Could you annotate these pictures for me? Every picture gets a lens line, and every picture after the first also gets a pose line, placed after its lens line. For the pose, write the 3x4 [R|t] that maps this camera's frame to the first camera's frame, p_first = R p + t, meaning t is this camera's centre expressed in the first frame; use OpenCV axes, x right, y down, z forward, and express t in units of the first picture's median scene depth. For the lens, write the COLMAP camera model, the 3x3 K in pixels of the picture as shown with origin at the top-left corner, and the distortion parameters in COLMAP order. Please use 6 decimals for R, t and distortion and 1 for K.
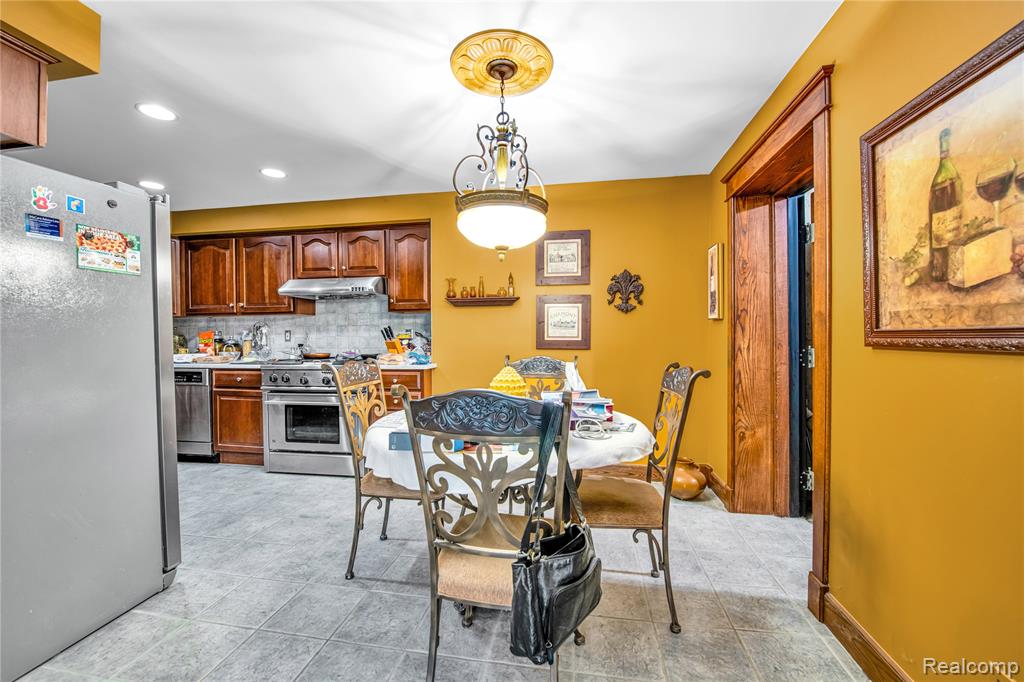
lens RADIAL K [[423.1, 0, 511.0], [0, 423.1, 339.3], [0, 0, 1]] dist [-0.001544, -0.000148]
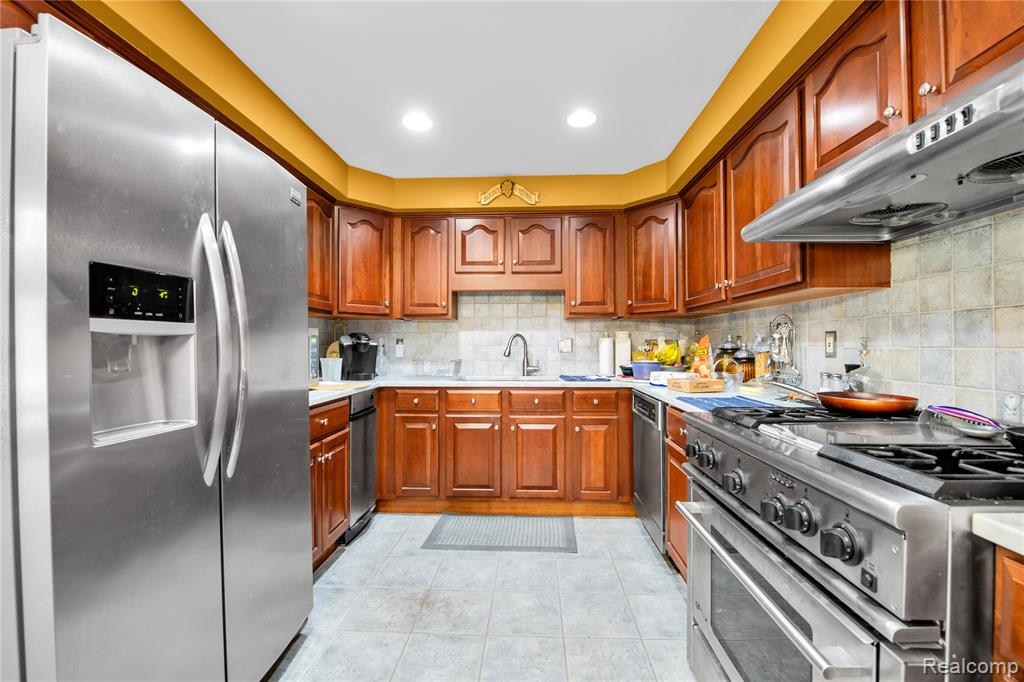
lens RADIAL K [[423.1, 0, 515.8], [0, 423.1, 343.8], [0, 0, 1]] dist [-0.001544, -0.000148]
pose [[0.137189, 0.004329, -0.990535, -0.154920], [-0.004967, 0.999981, 0.003682, -0.008419], [0.990532, 0.004415, 0.137208, 0.646454]]
